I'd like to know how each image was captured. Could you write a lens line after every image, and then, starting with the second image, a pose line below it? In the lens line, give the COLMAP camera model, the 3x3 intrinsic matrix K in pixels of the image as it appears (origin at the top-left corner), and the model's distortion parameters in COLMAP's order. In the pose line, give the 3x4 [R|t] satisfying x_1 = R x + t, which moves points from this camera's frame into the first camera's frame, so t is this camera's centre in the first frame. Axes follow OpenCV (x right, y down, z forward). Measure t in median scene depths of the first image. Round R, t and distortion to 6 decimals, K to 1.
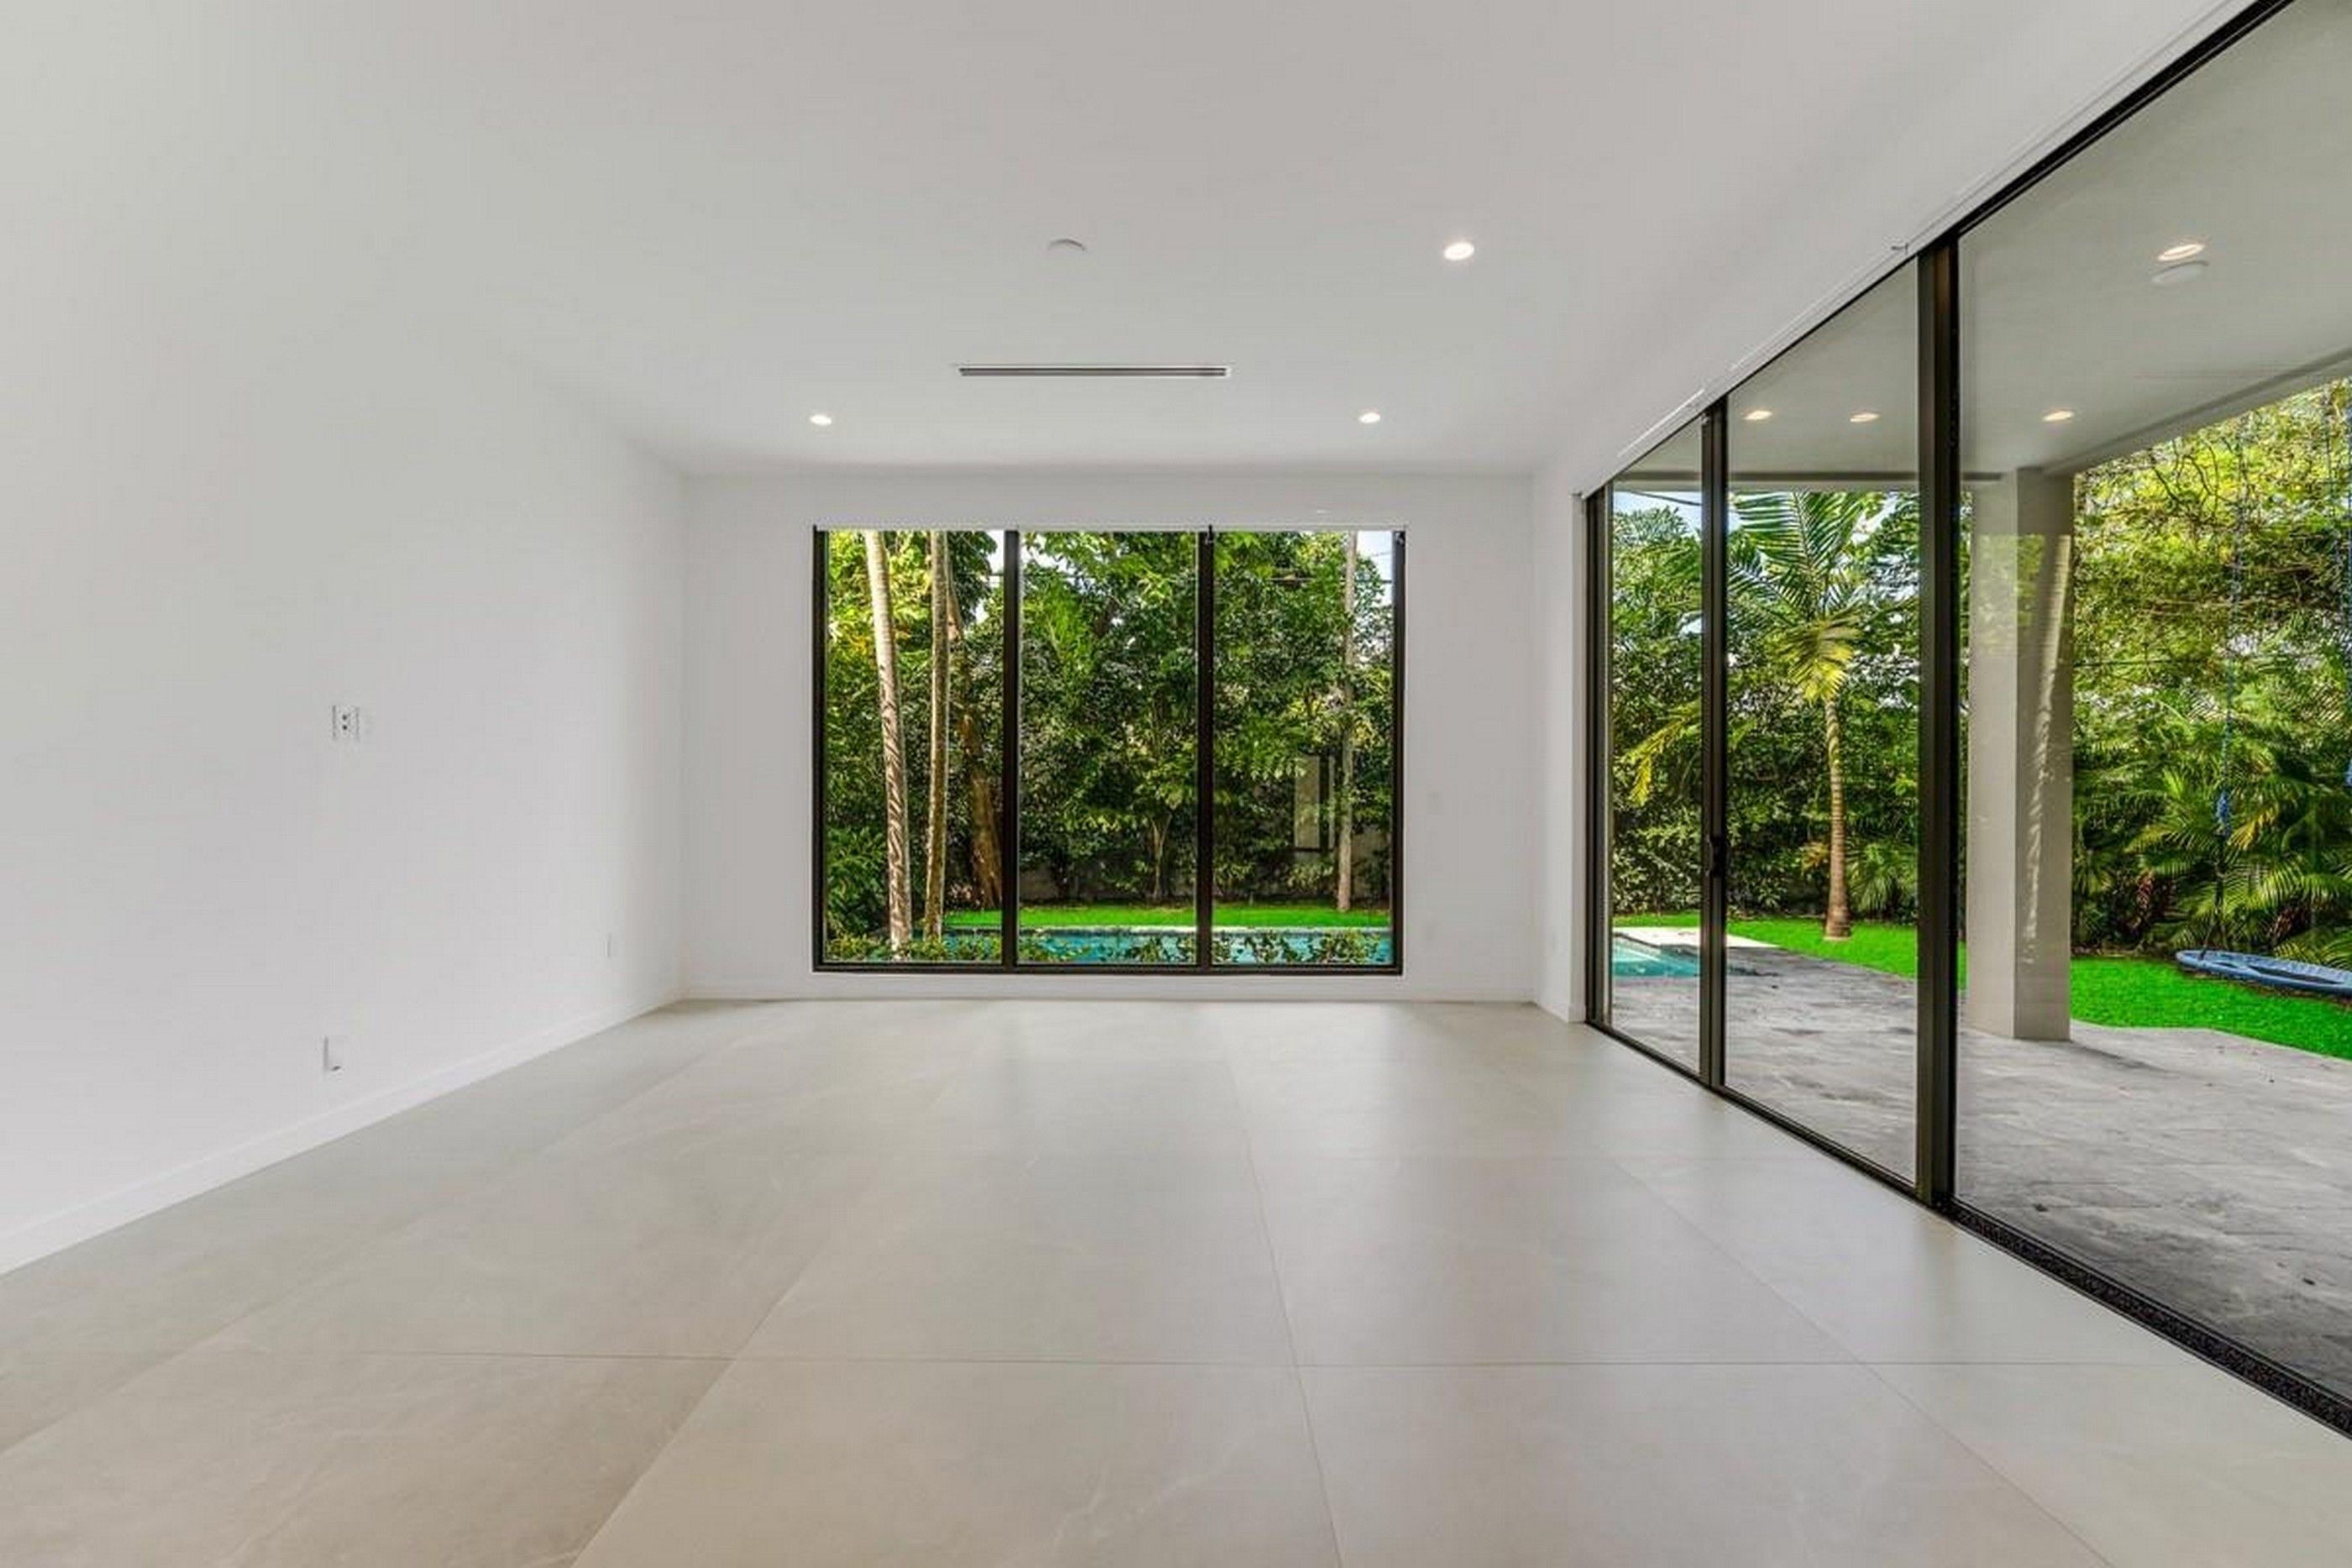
lens RADIAL K [[964.0, 0, 1166.5], [0, 964.0, 791.0], [0, 0, 1]] dist [0.000093, 0.000002]
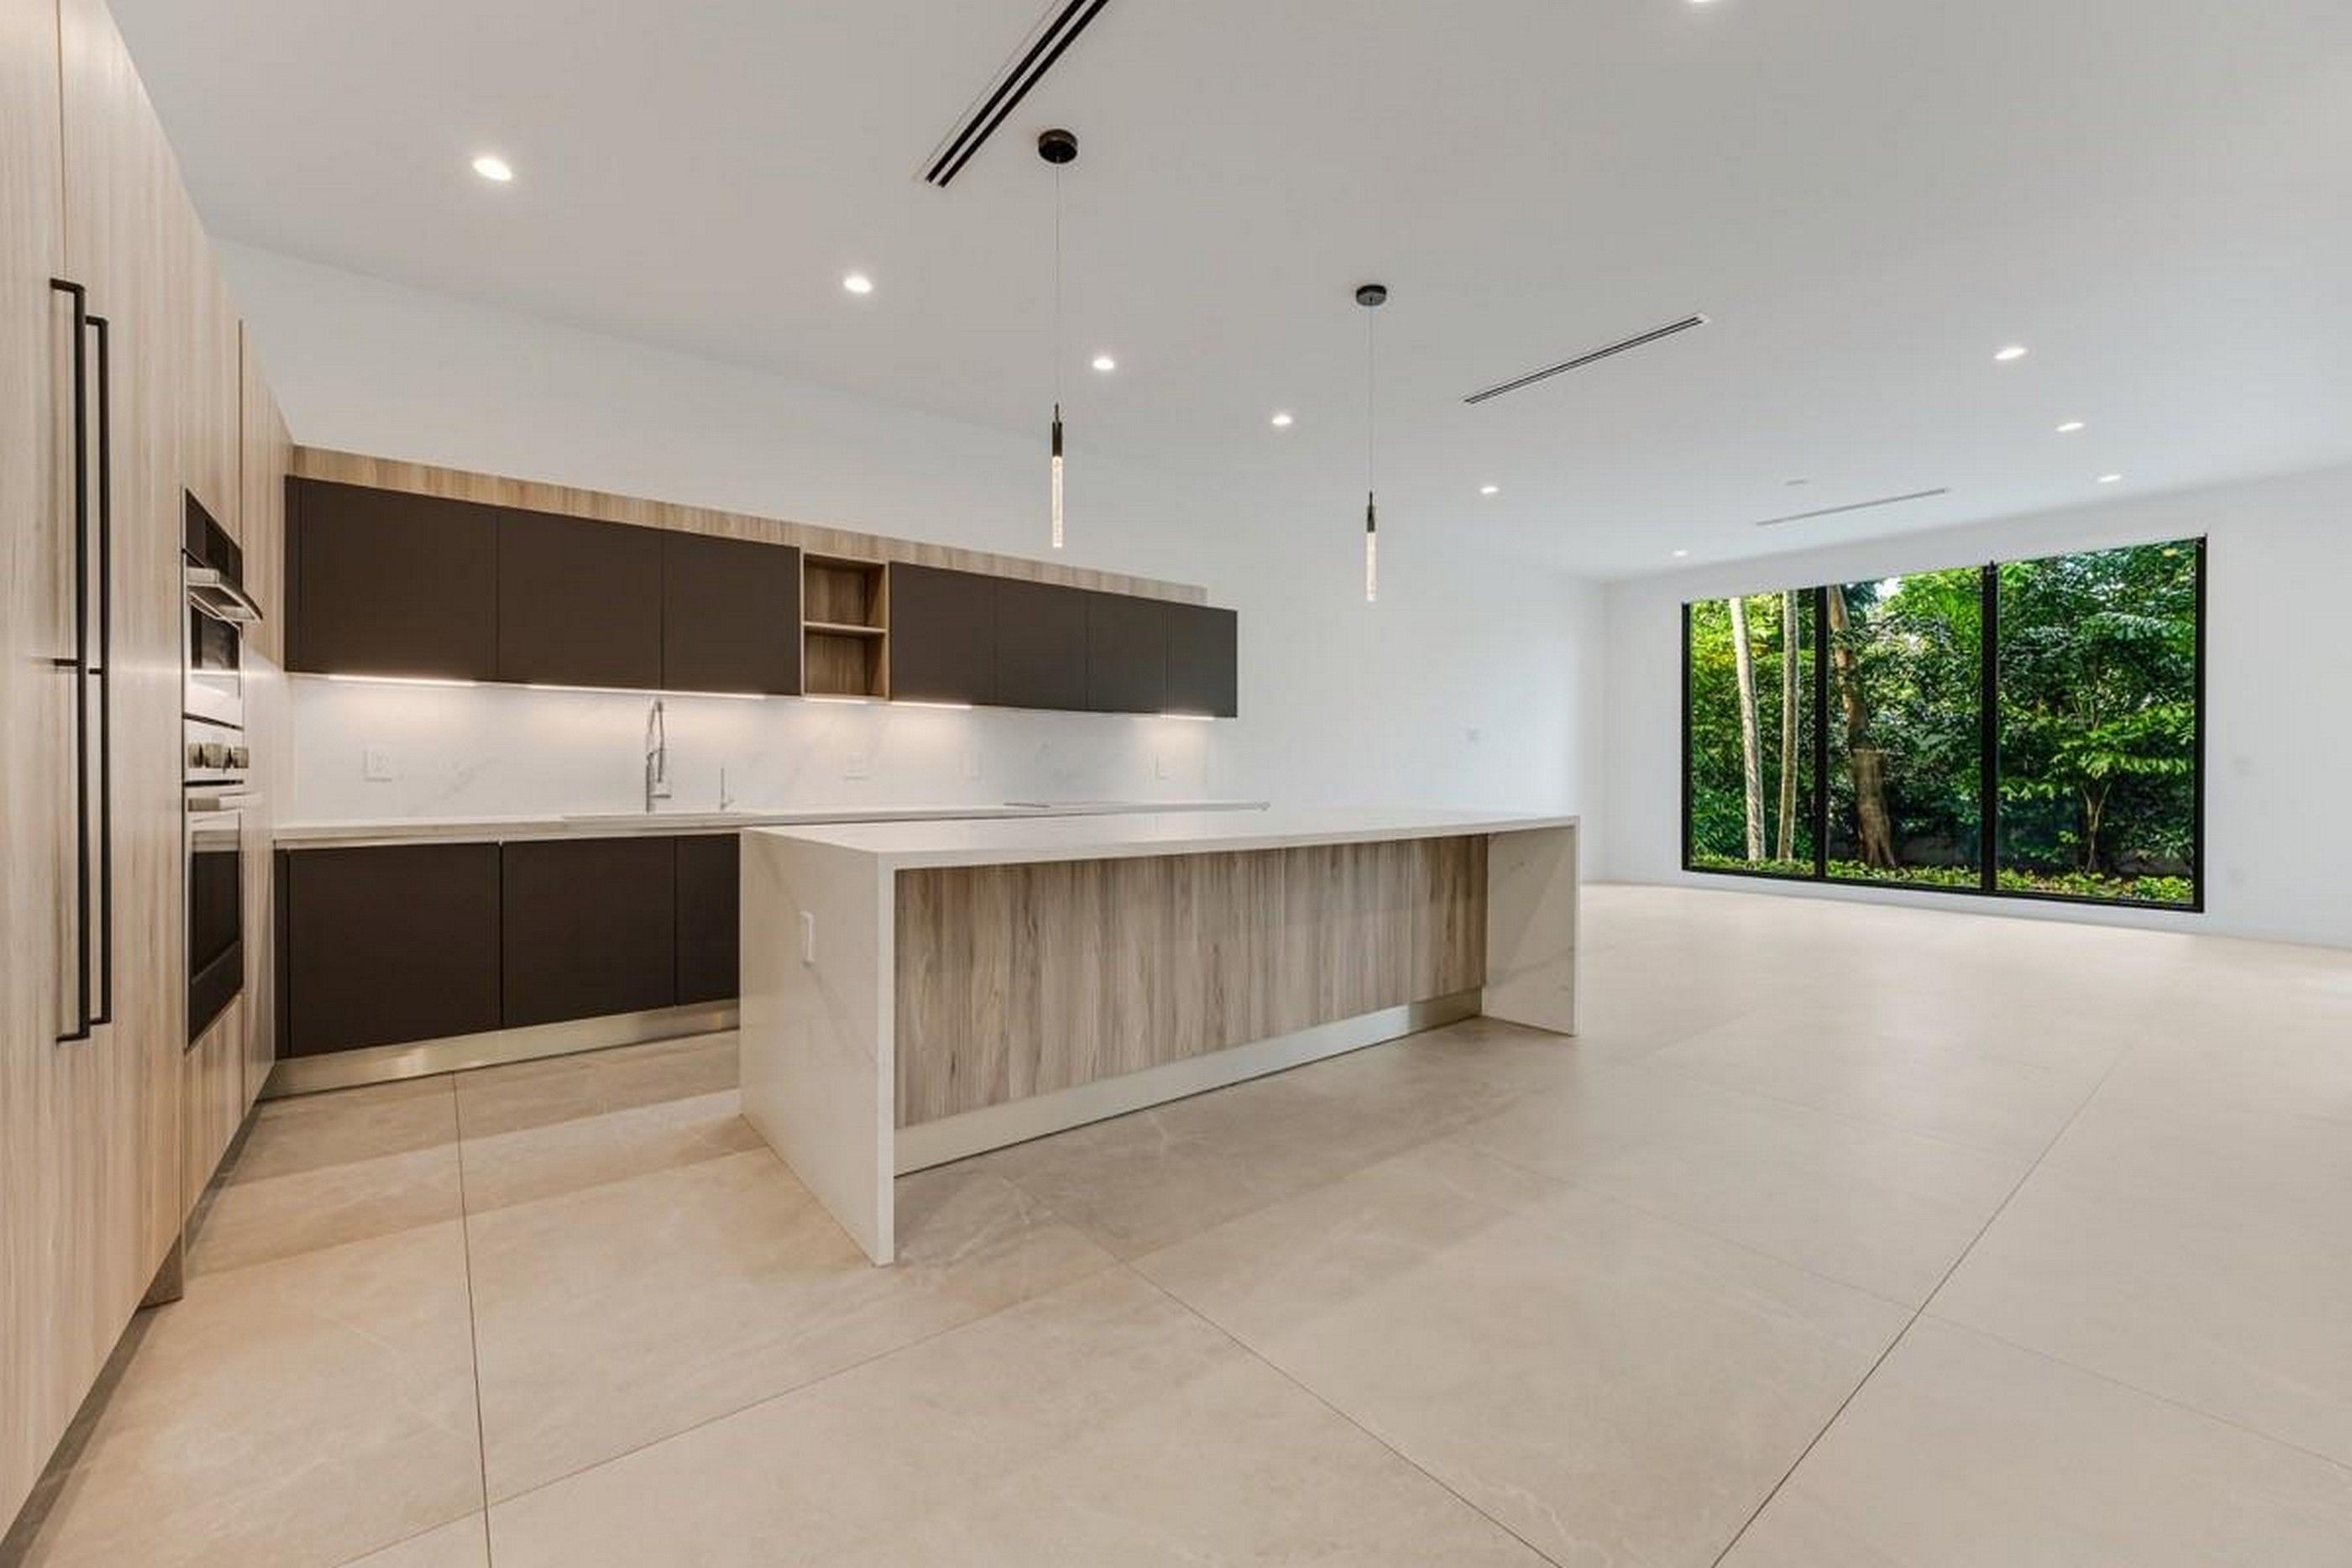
lens RADIAL K [[936.7, 0, 1168.8], [0, 936.7, 772.4], [0, 0, 1]] dist [-0.000947, -0.000113]
pose [[0.625688, 0.007650, -0.780036, 0.247925], [0.000563, 0.999947, 0.010259, 0.004271], [0.780073, -0.006858, 0.625651, -0.509165]]
